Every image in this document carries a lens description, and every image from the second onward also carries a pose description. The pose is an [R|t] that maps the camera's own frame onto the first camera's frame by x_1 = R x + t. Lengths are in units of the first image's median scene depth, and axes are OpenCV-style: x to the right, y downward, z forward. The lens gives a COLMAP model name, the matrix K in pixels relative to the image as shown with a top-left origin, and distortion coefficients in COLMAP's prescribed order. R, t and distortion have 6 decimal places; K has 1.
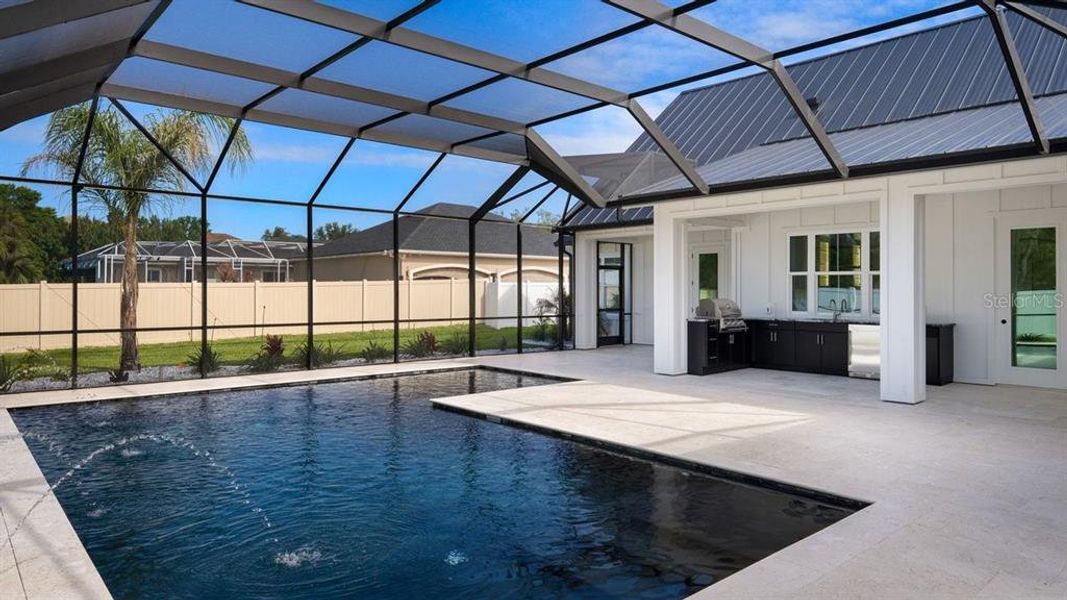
lens RADIAL K [[679.6, 0, 536.5], [0, 679.6, 291.1], [0, 0, 1]] dist [-0.002482, 0.003221]
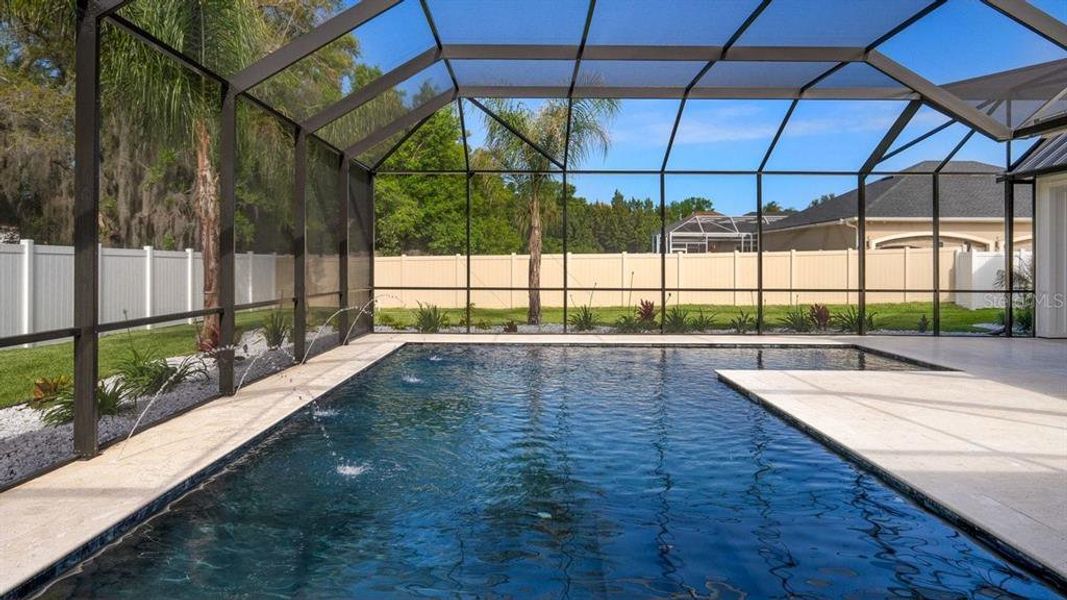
lens RADIAL K [[679.6, 0, 524.2], [0, 679.6, 265.3], [0, 0, 1]] dist [-0.002482, 0.003221]
pose [[0.741108, 0.002045, -0.671383, 0.108702], [-0.004353, 0.999989, -0.001759, 0.008372], [0.671372, 0.004226, 0.741109, 0.060819]]
